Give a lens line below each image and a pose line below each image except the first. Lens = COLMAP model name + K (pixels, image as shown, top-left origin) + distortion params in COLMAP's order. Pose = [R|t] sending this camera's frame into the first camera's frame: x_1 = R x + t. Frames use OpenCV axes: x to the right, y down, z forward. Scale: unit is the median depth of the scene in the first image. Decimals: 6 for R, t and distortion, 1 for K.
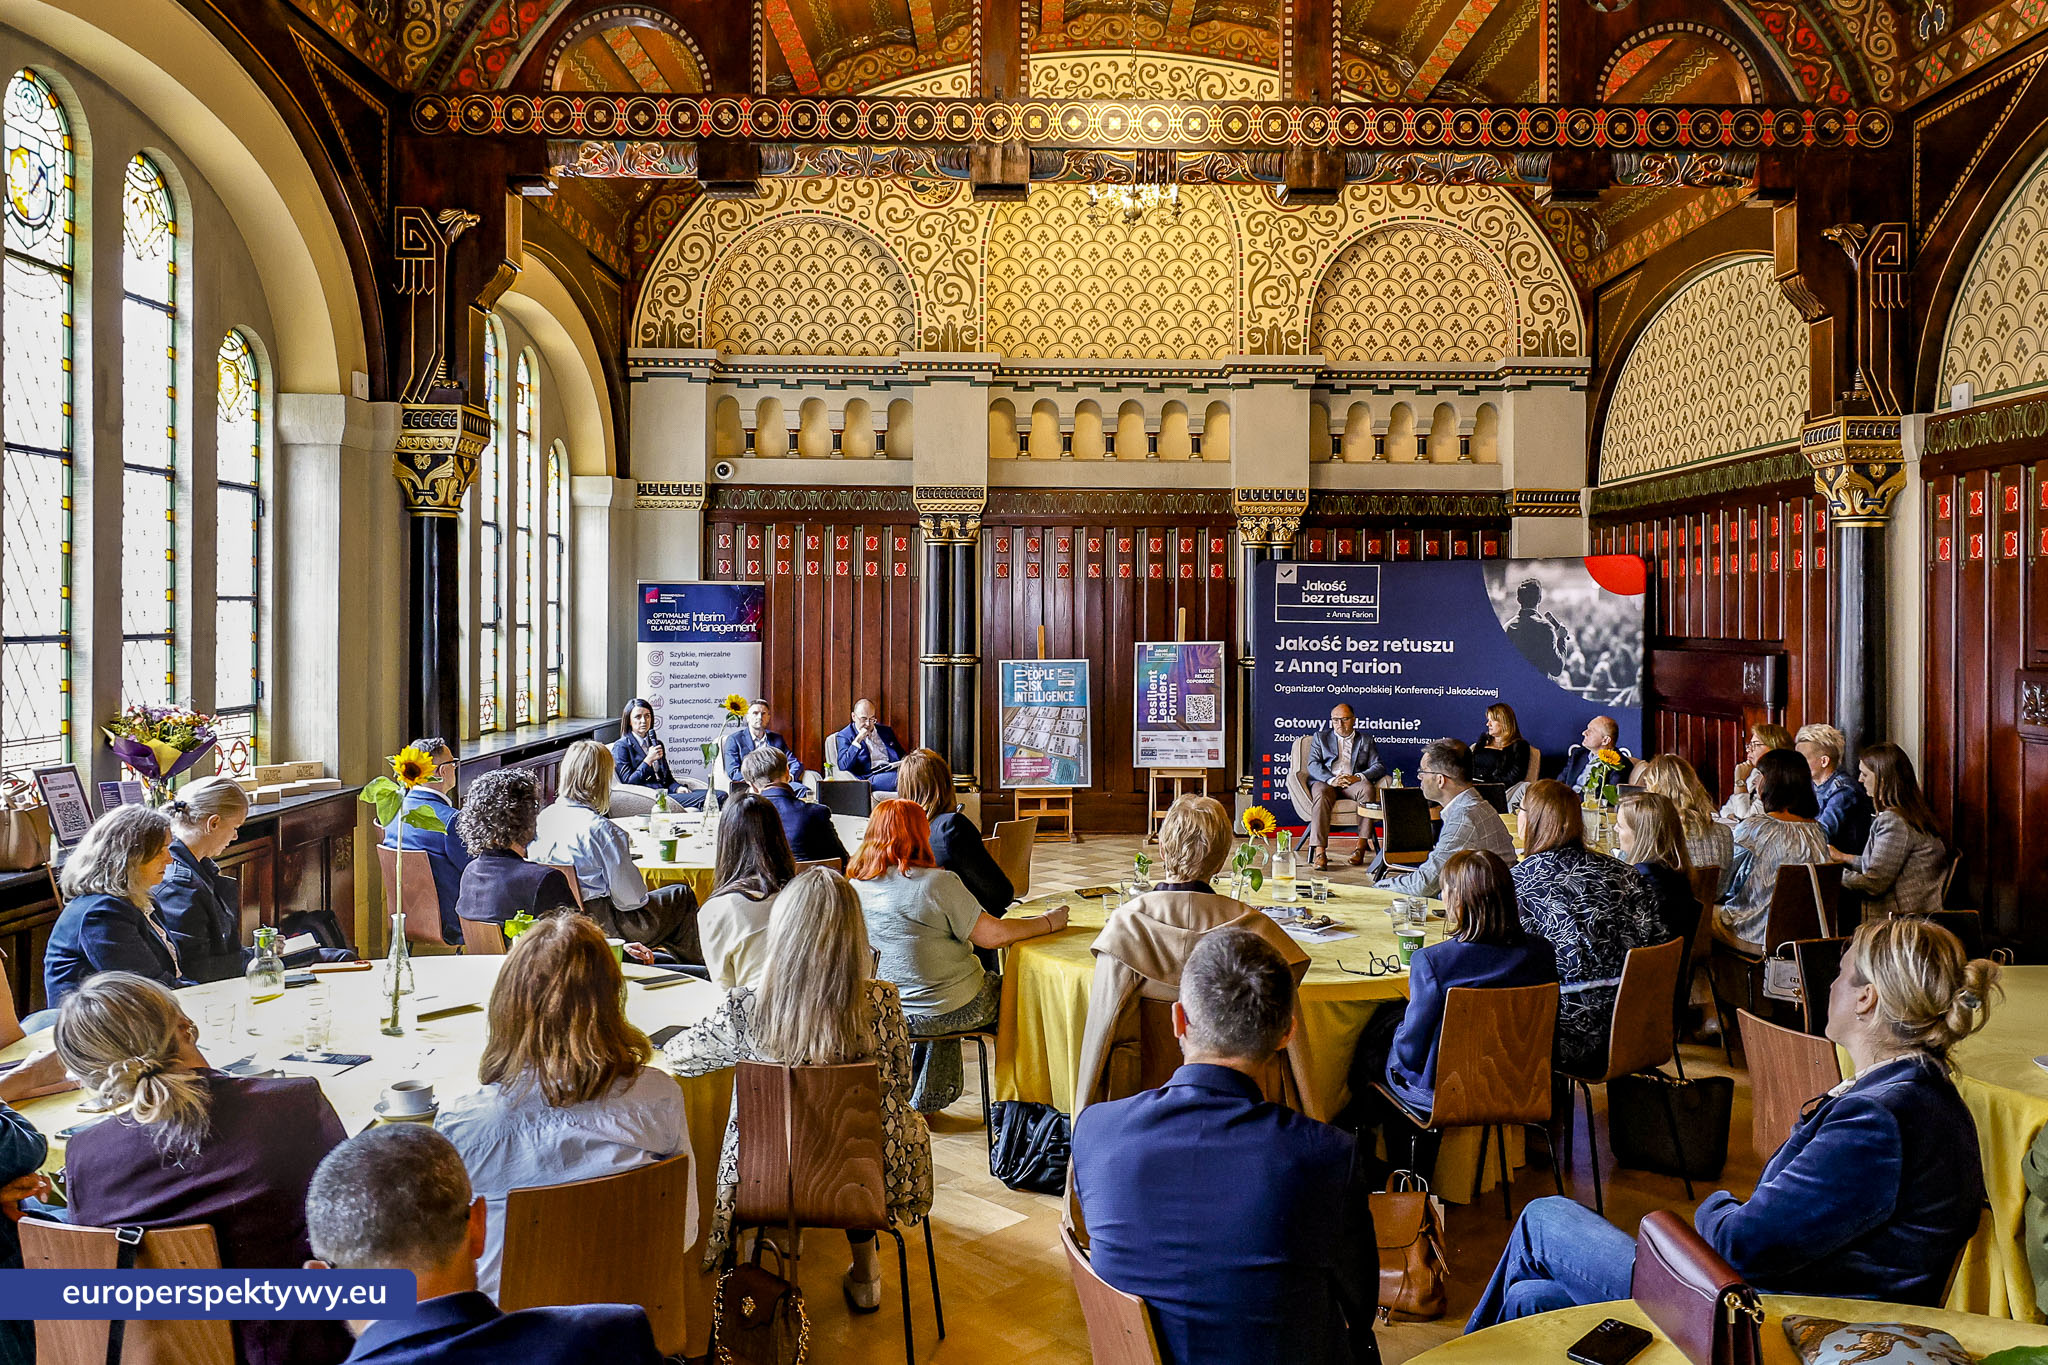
lens RADIAL K [[1526.9, 0, 1063.8], [0, 1526.9, 614.1], [0, 0, 1]] dist [-0.001346, 0.002815]
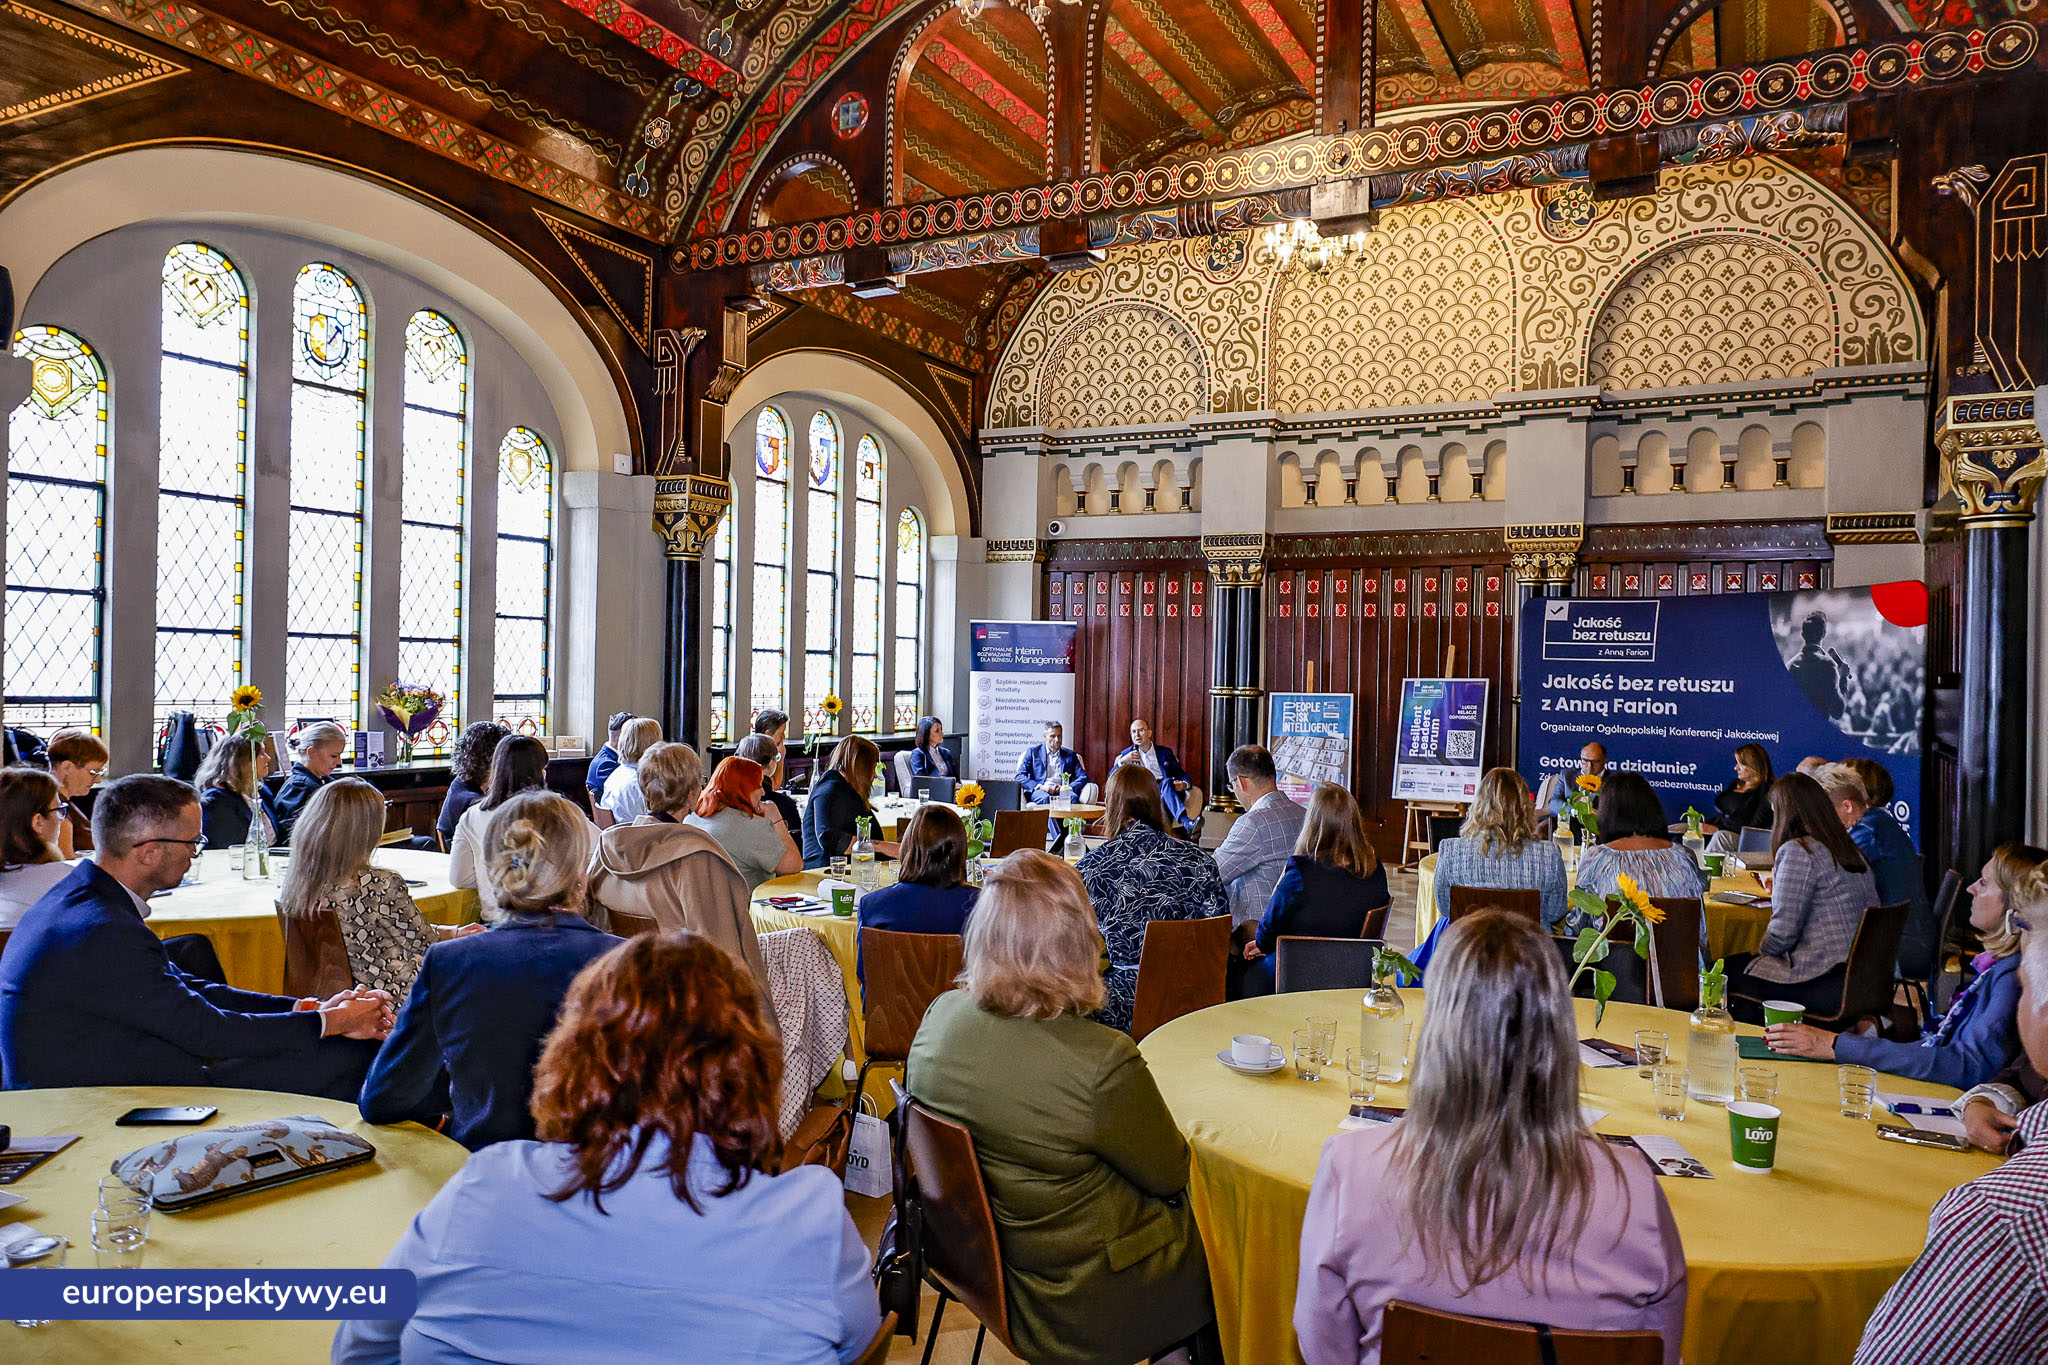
lens RADIAL K [[1384.7, 0, 1033.3], [0, 1384.7, 670.8], [0, 0, 1]] dist [0.009187, -0.001980]
pose [[0.877443, 0.011300, -0.479547, 0.282192], [-0.015408, 0.999871, -0.004631, 0.021858], [0.479433, 0.011453, 0.877504, 0.055576]]
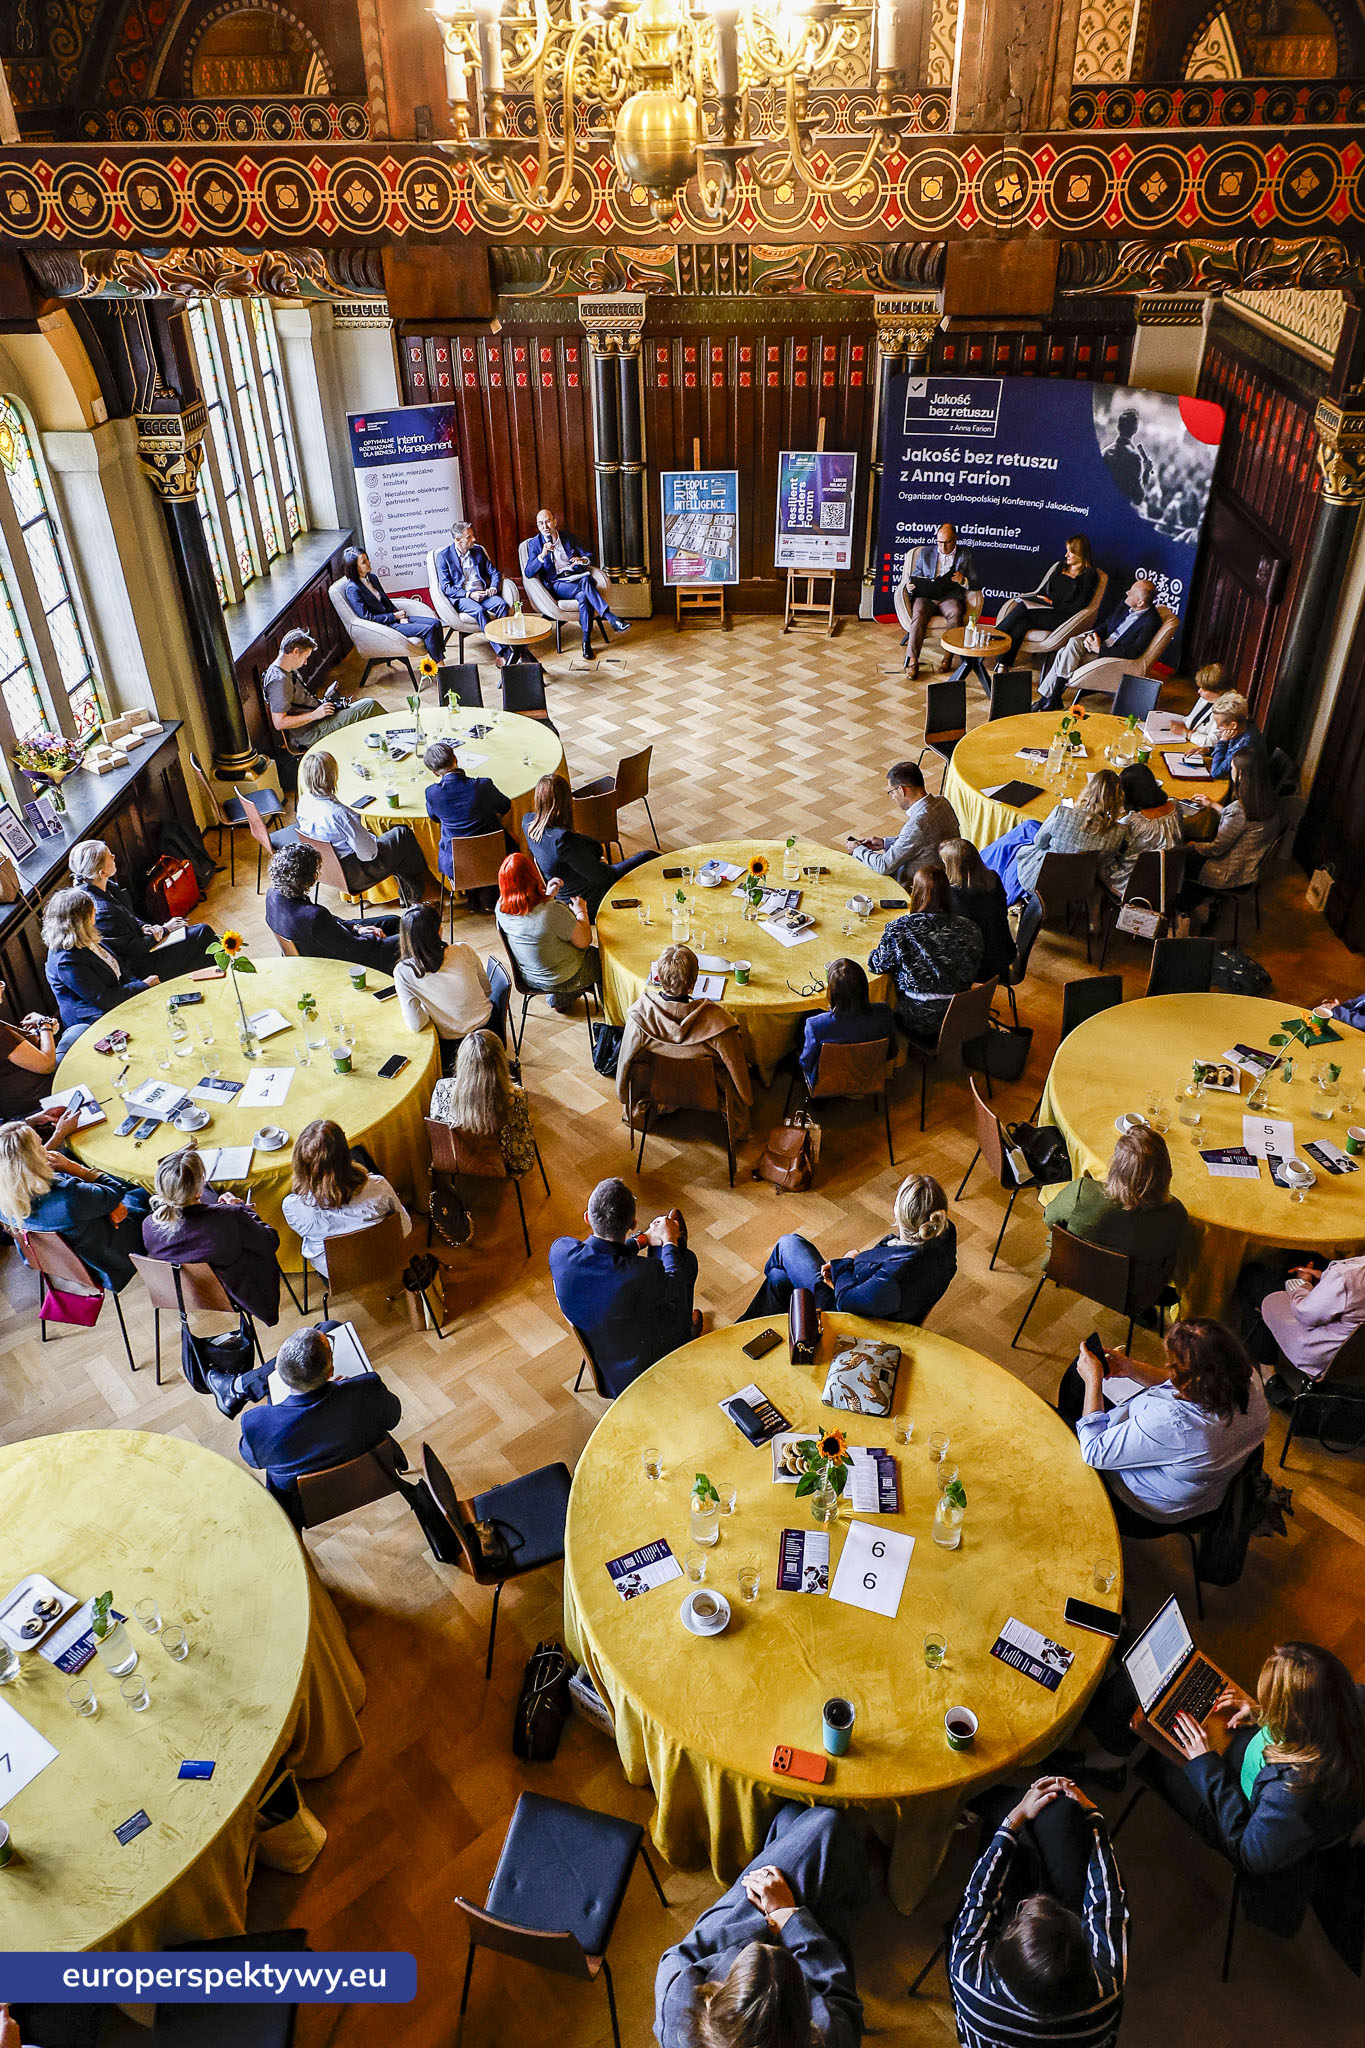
lens RADIAL K [[1388.0, 0, 683.5], [0, 1388.0, 1037.6], [0, 0, 1]] dist [-0.005467, 0.000974]
pose [[0.996293, 0.032651, -0.079583, 0.073249], [0.019763, 0.813527, 0.581192, -0.233601], [0.083719, -0.580610, 0.809866, -0.104324]]
